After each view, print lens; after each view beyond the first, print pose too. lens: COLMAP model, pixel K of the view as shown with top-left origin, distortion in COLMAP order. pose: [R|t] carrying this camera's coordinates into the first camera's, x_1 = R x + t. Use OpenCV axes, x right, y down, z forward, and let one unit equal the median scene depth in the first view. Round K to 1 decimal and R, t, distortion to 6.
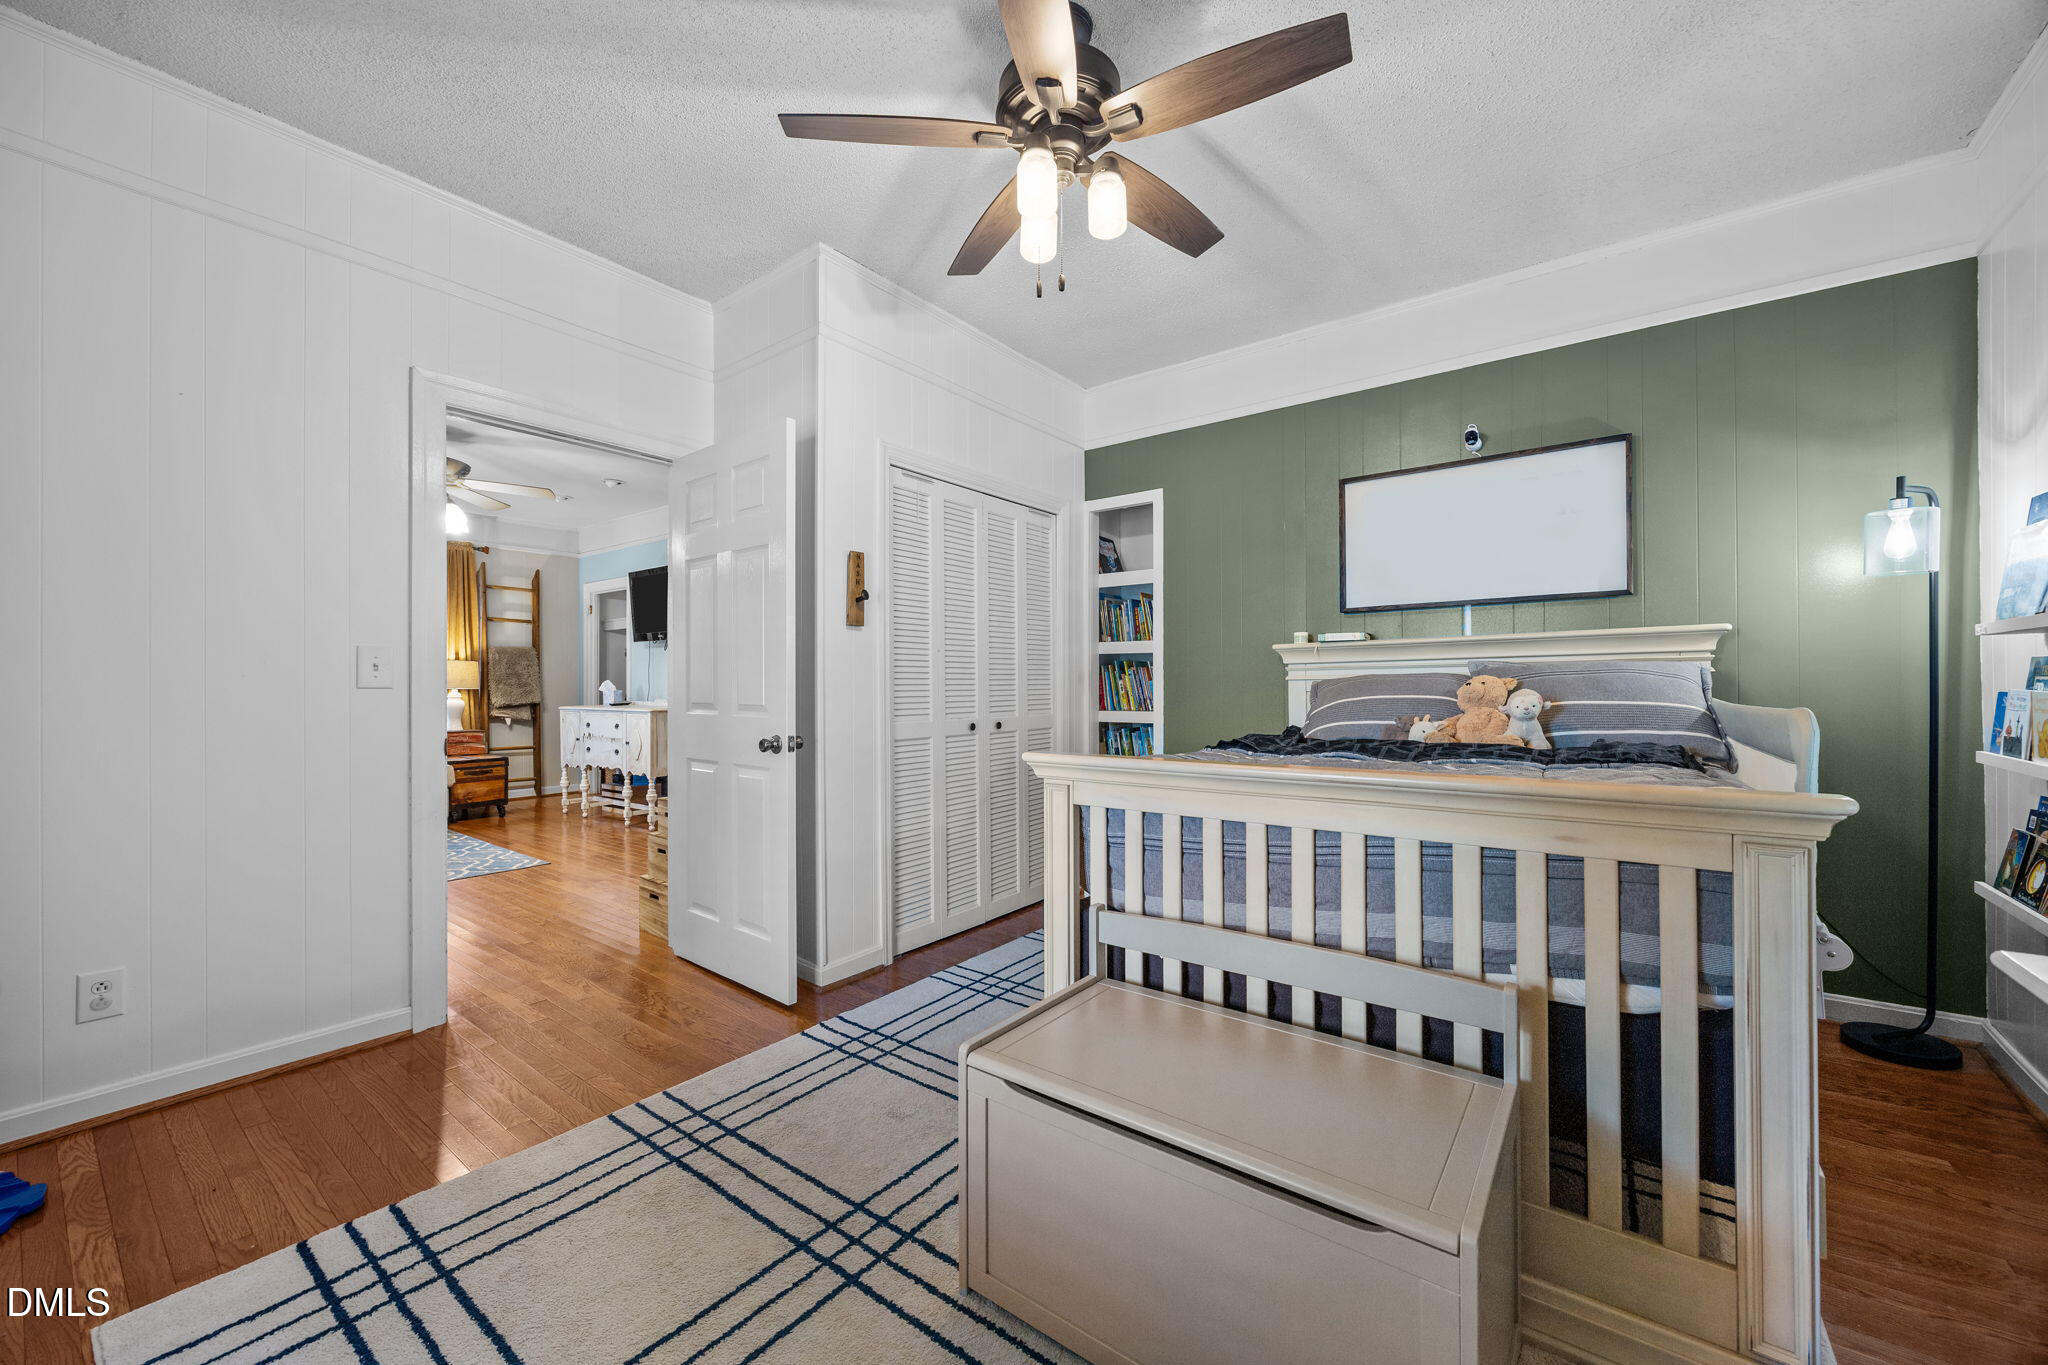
lens RADIAL K [[789.6, 0, 1030.9], [0, 789.6, 683.0], [0, 0, 1]] dist [-0.000847, 0.000097]
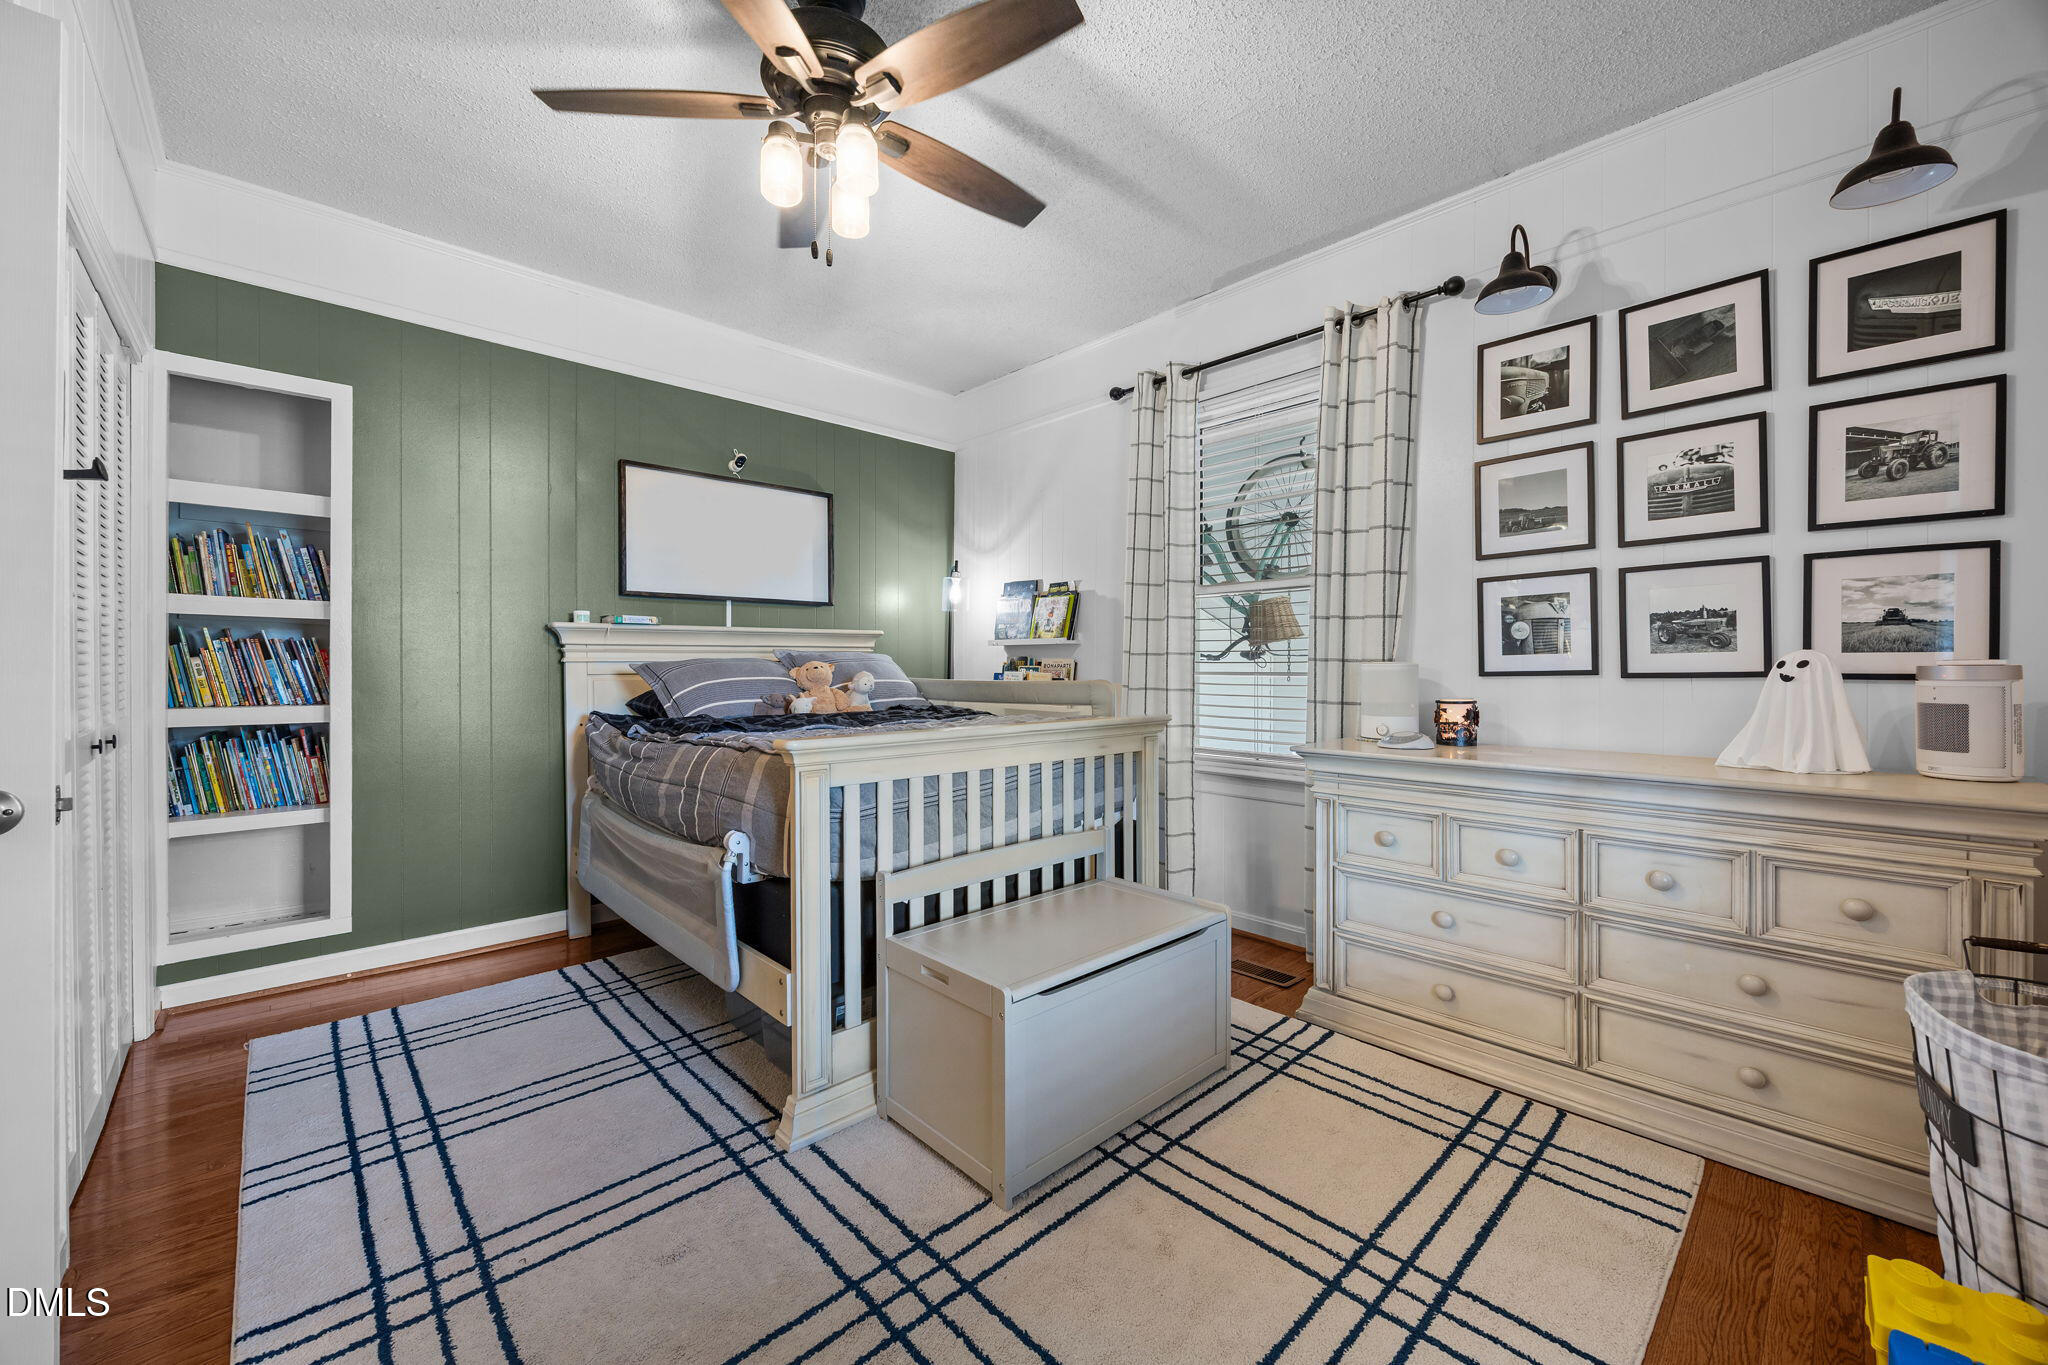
lens RADIAL K [[789.6, 0, 1032.6], [0, 789.6, 675.4], [0, 0, 1]] dist [-0.000847, 0.000097]
pose [[0.154704, -0.006845, 0.987937, -0.897040], [-0.003980, 0.999964, 0.007552, 0.004233], [-0.987953, -0.005100, 0.154671, 0.602952]]
